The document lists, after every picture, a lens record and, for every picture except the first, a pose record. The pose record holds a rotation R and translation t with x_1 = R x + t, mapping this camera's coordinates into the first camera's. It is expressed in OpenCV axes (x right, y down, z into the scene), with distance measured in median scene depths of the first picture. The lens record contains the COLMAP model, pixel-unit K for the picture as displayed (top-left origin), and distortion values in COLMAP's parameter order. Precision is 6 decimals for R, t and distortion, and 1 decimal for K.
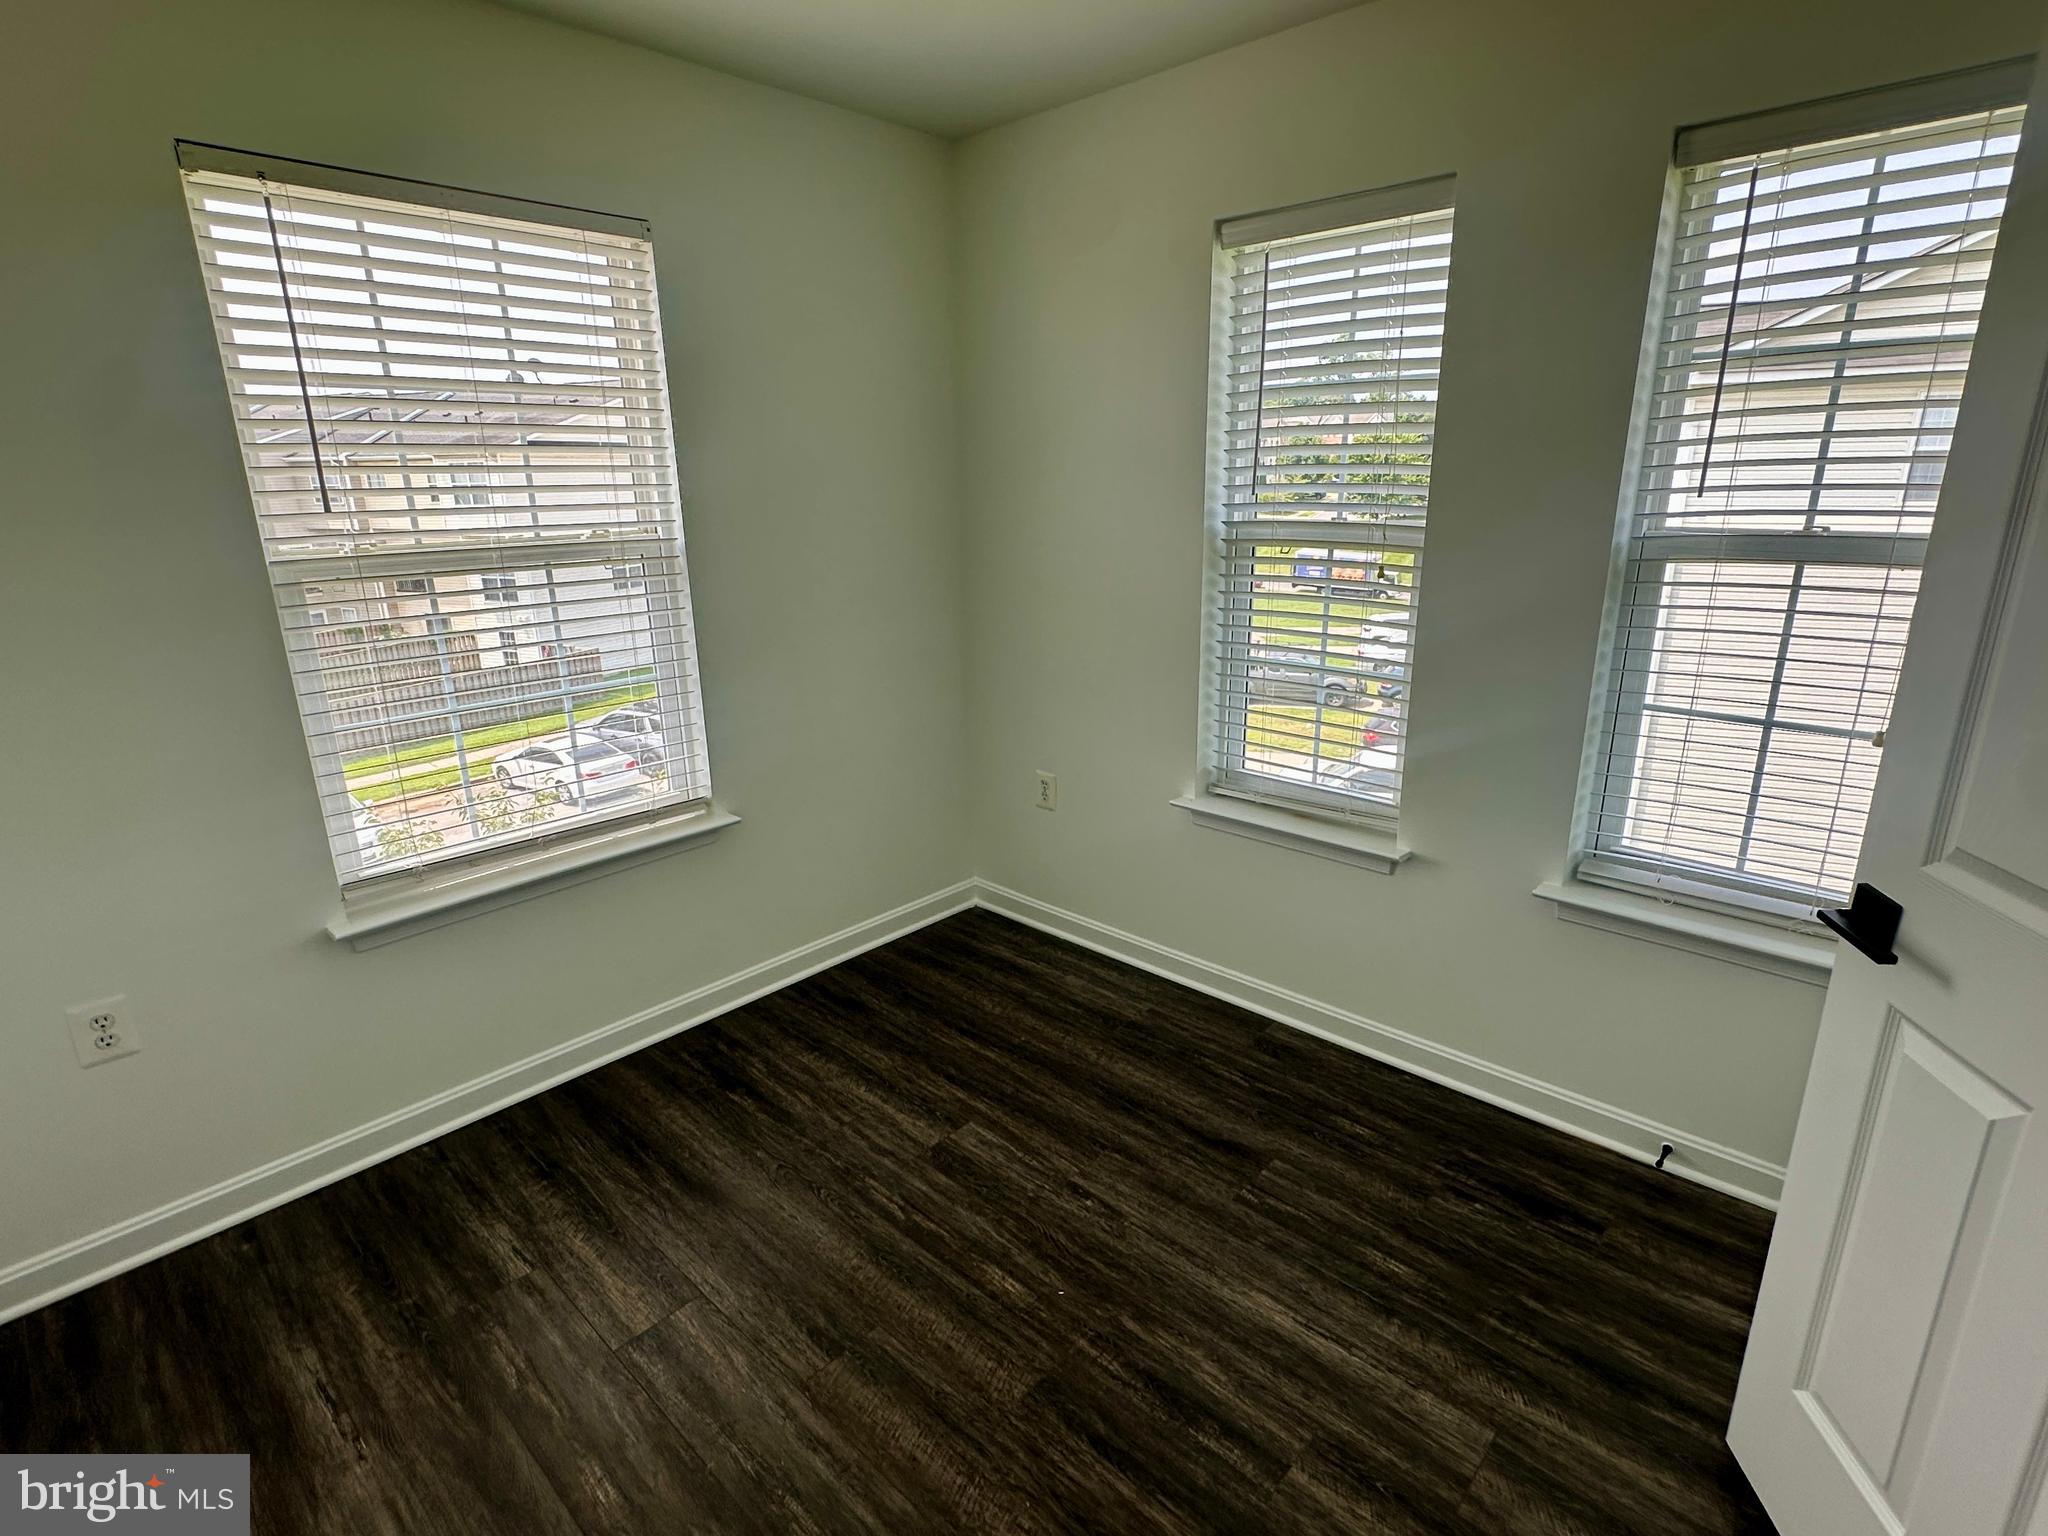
lens RADIAL K [[1008.9, 0, 1030.7], [0, 1008.9, 757.9], [0, 0, 1]] dist [-0.000872, -0.000193]
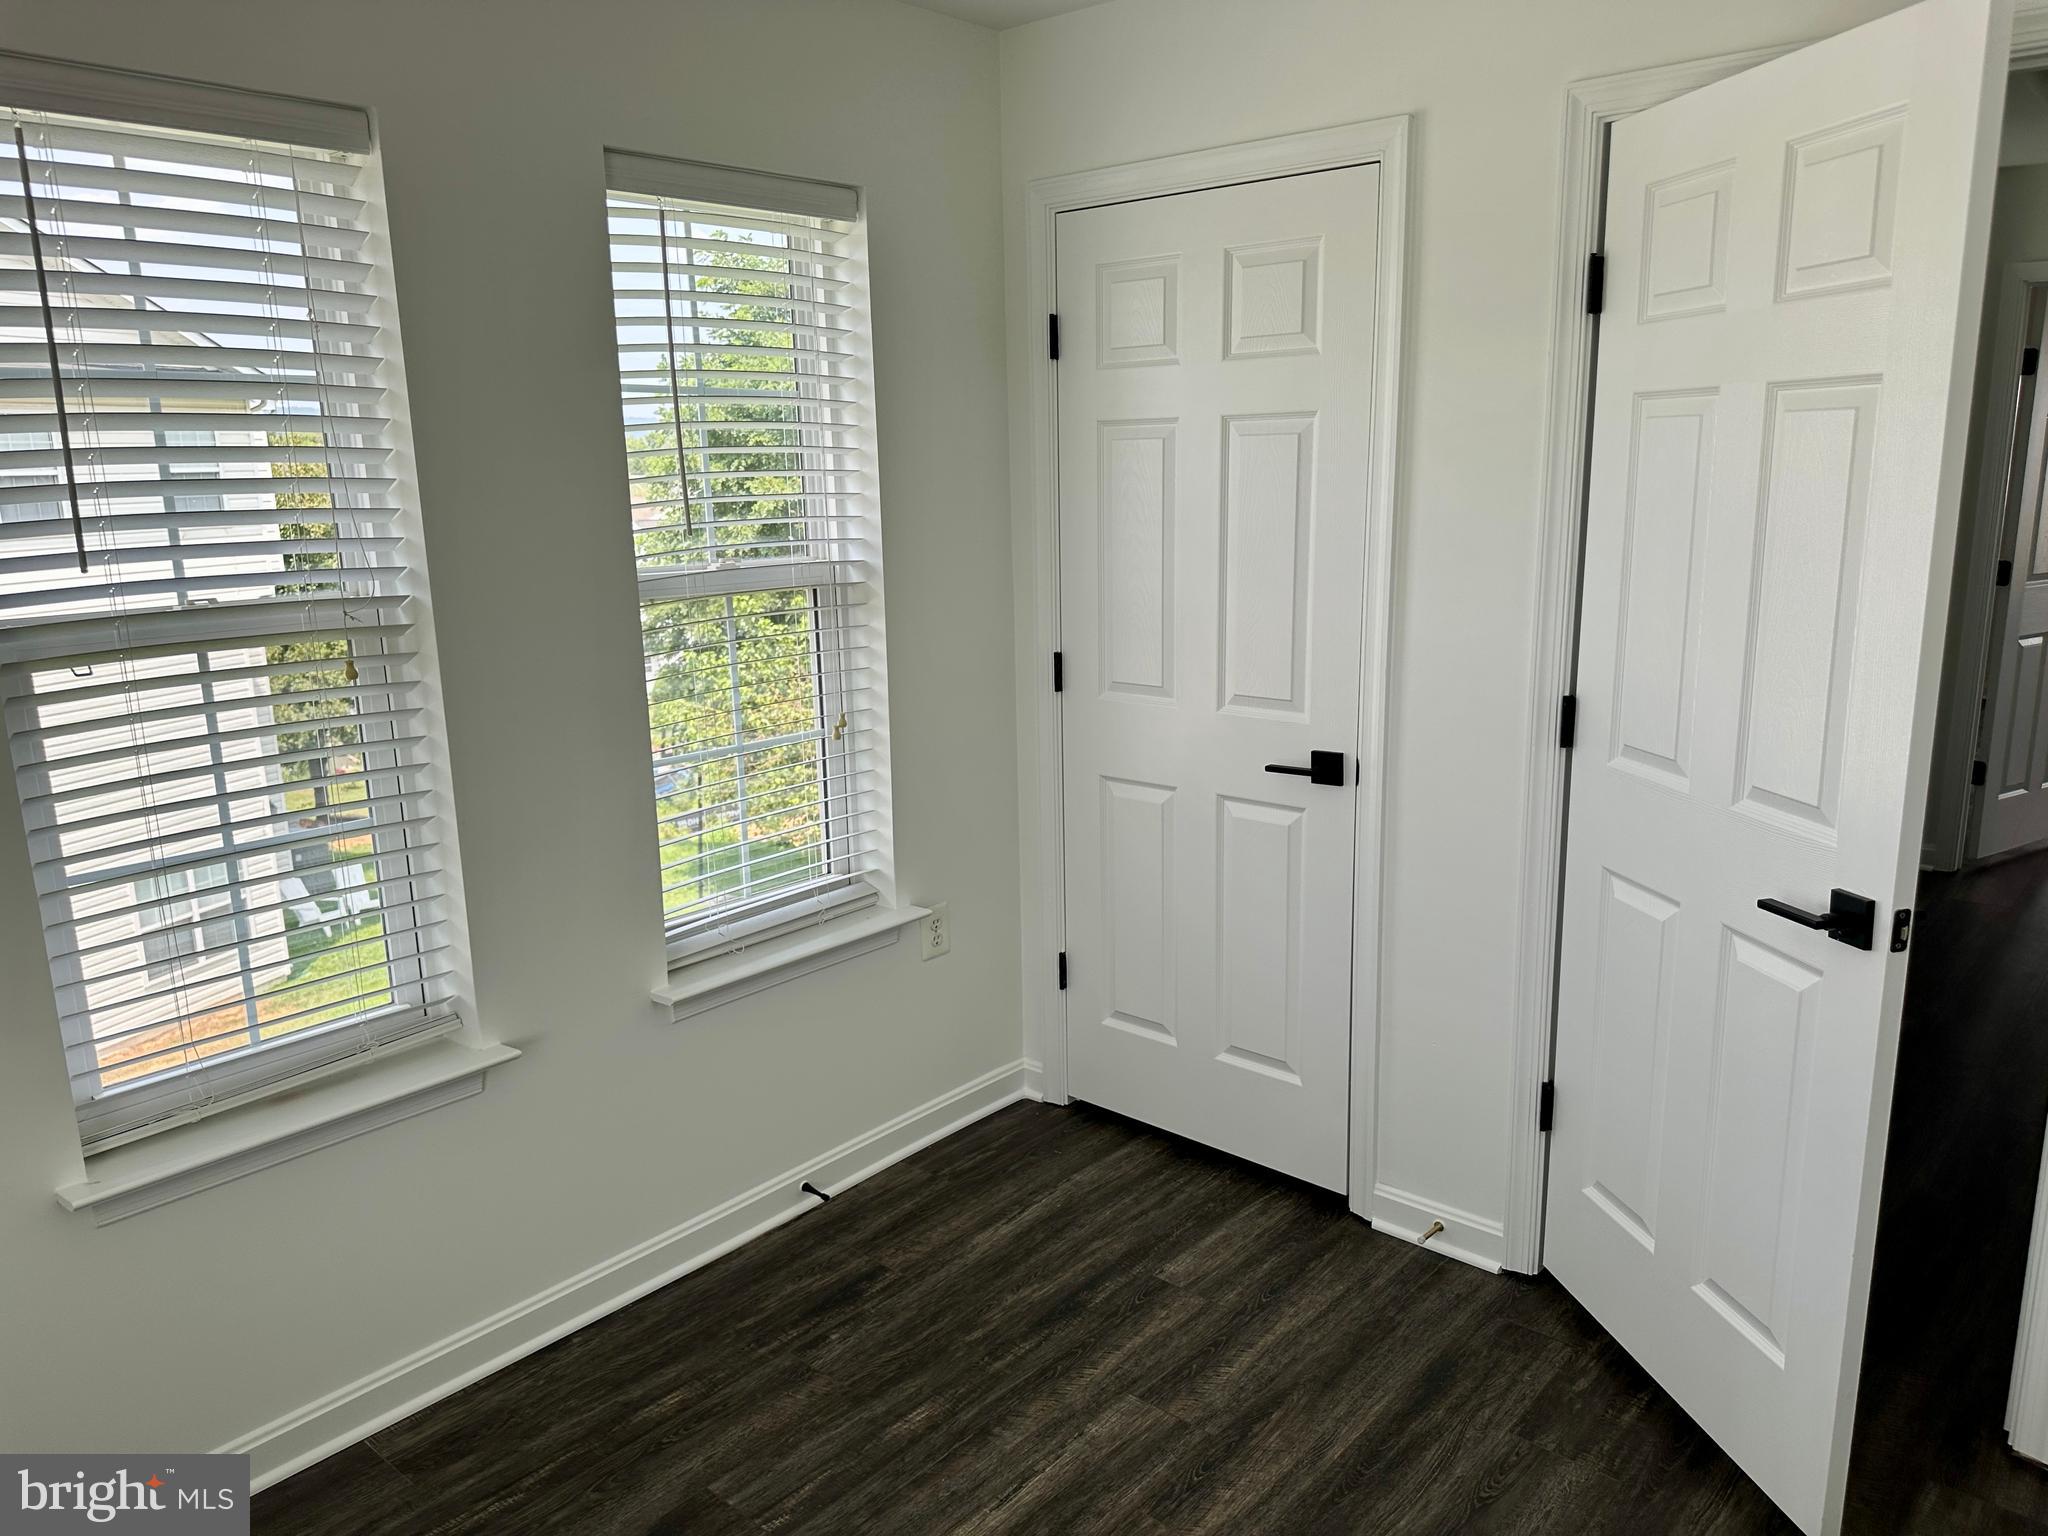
lens RADIAL K [[1451.5, 0, 1024.0], [0, 1451.5, 768.0], [0, 0, 1]] dist [-0.004006, -0.001993]
pose [[-0.020862, -0.201246, 0.979319, -0.679667], [0.296326, 0.934274, 0.198302, -0.209460], [-0.954859, 0.294334, 0.040144, 0.650178]]
